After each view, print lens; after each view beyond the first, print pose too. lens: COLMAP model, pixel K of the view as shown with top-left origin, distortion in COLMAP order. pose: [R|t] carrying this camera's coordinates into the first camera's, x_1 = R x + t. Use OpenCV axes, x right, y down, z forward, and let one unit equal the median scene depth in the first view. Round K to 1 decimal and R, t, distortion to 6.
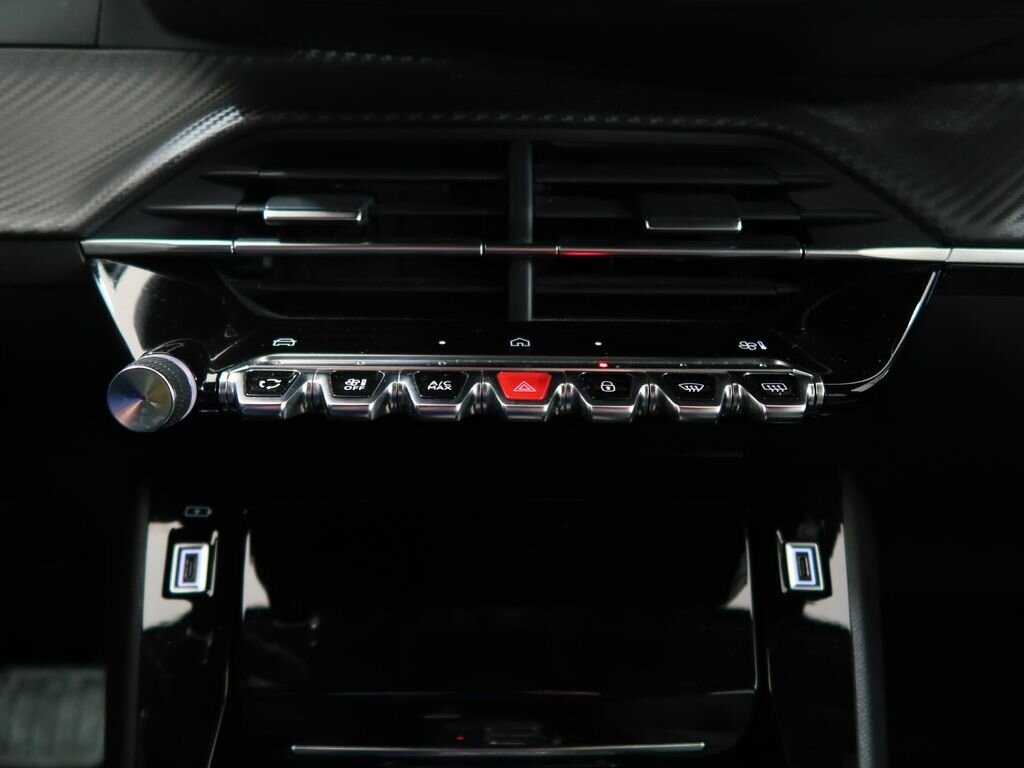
lens RADIAL K [[924.8, 0, 514.3], [0, 924.8, 374.0], [0, 0, 1]] dist [-0.024071, -0.016254]
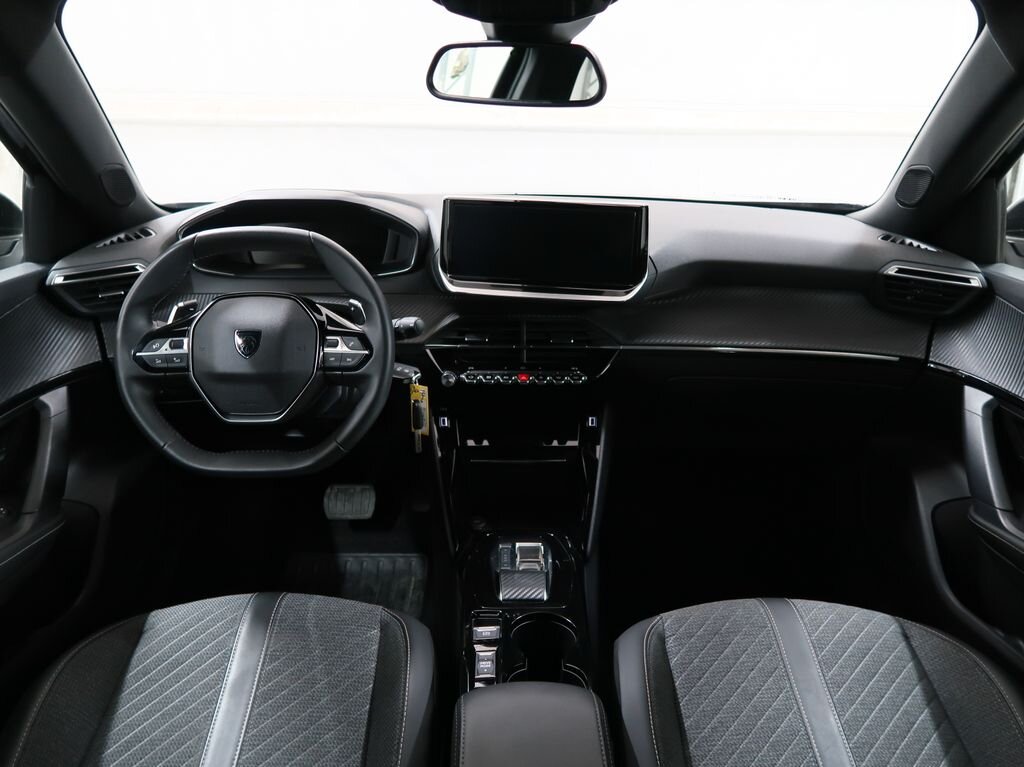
lens RADIAL K [[796.9, 0, 512.7], [0, 796.9, 379.9], [0, 0, 1]] dist [-0.026946, -0.001308]
pose [[0.999917, -0.002778, -0.012551, 0.006103], [0.002889, 0.999957, 0.008800, -0.010149], [0.012526, -0.008835, 0.999883, -2.996449]]
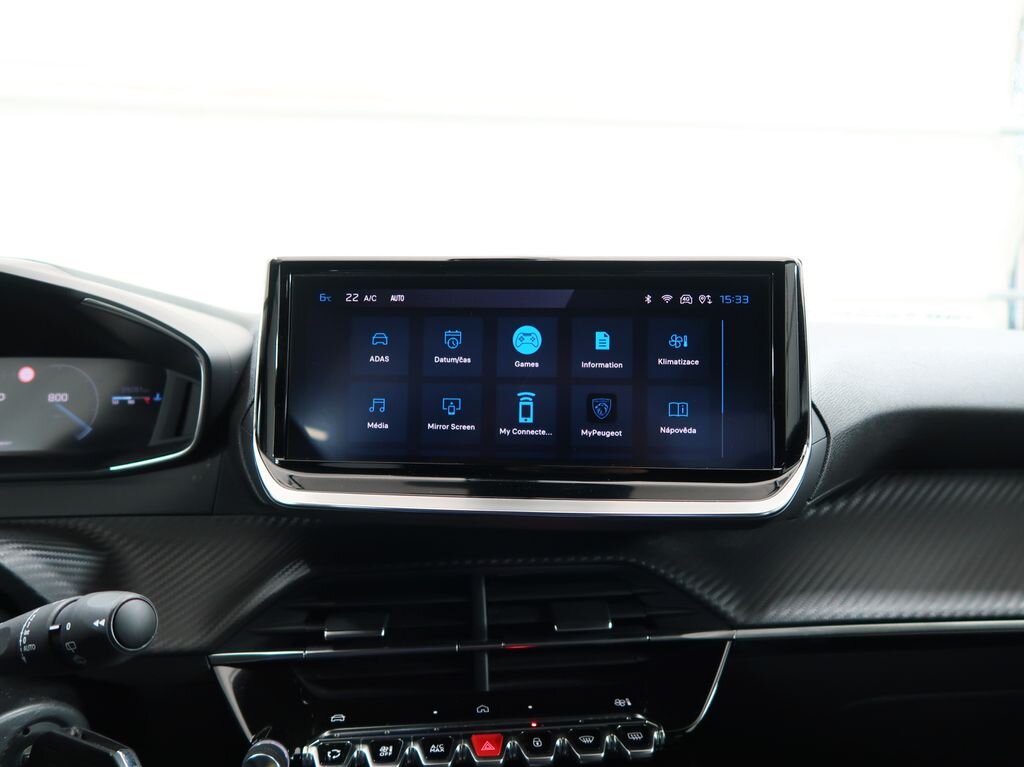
lens RADIAL K [[796.9, 0, 515.8], [0, 796.9, 383.8], [0, 0, 1]] dist [-0.026946, -0.001308]
pose [[0.996461, -0.026039, 0.079920, -0.034174], [0.045390, 0.966951, -0.250891, -0.244509], [-0.070746, 0.253631, 0.964711, -0.527166]]
